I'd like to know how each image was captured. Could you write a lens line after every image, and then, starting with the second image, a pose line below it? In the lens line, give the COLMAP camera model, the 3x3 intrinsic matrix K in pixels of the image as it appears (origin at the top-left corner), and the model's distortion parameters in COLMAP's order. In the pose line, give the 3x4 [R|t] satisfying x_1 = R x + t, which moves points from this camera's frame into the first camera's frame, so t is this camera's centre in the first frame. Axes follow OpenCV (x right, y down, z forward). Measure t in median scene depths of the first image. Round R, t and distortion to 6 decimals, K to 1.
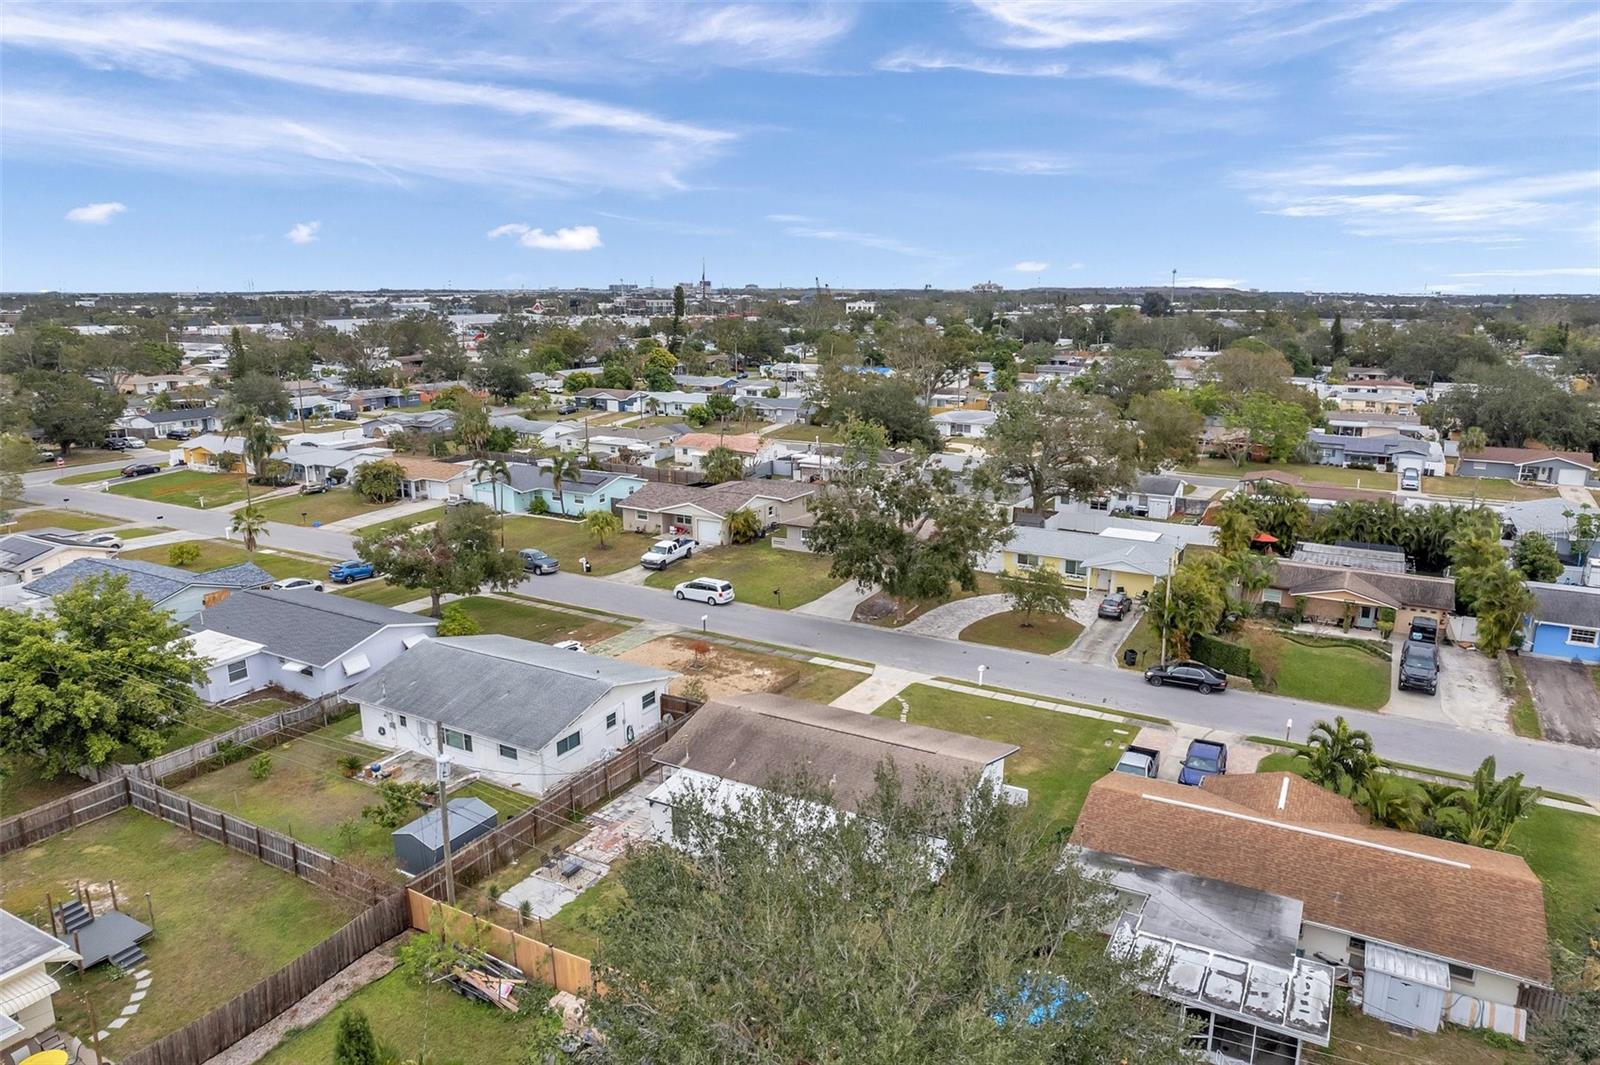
lens RADIAL K [[1047.2, 0, 810.2], [0, 1047.2, 530.5], [0, 0, 1]] dist [-0.078924, 0.065762]
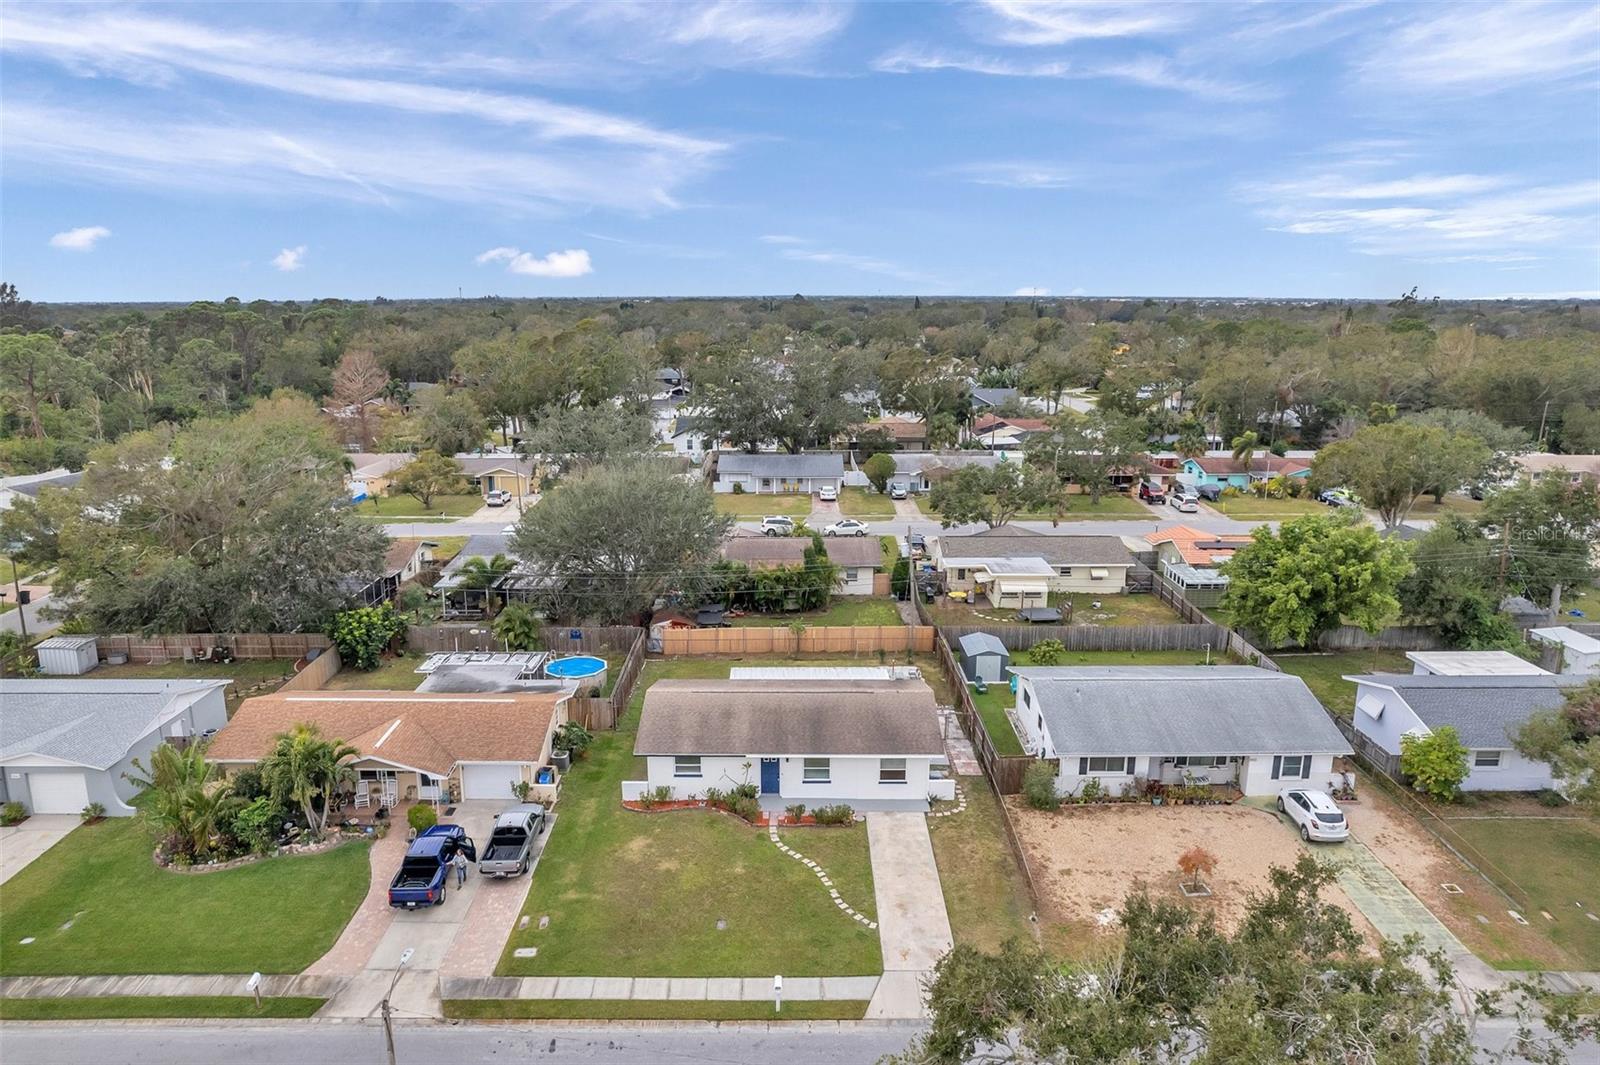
lens RADIAL K [[1051.6, 0, 794.6], [0, 1051.6, 505.4], [0, 0, 1]] dist [-0.078924, 0.073597]
pose [[-0.875013, 0.096053, -0.474475, 0.346912], [-0.109857, 0.915148, 0.387859, -0.273021], [0.471470, 0.391506, -0.790215, 1.188139]]
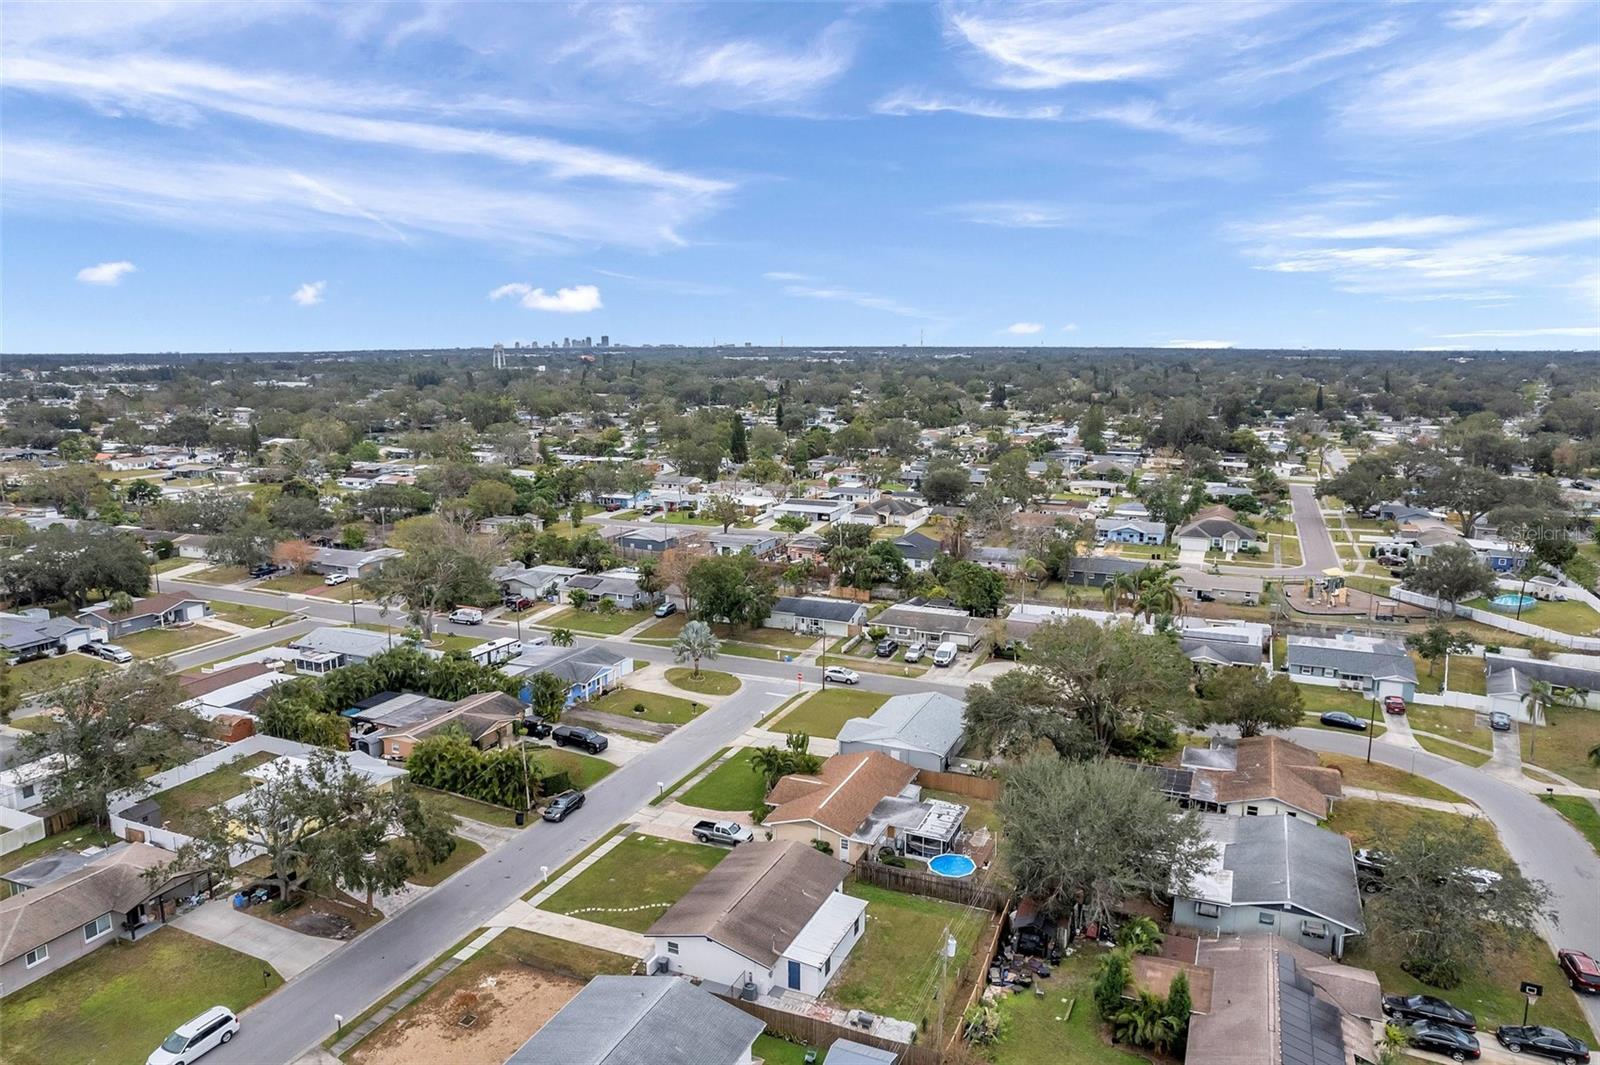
lens RADIAL K [[1042.0, 0, 792.3], [0, 1042.0, 529.8], [0, 0, 1]] dist [-0.081538, 0.069475]
pose [[-0.083274, -0.176609, 0.980752, -0.915461], [0.231975, 0.953698, 0.191433, -0.388298], [-0.969151, 0.243452, -0.038449, 0.581103]]
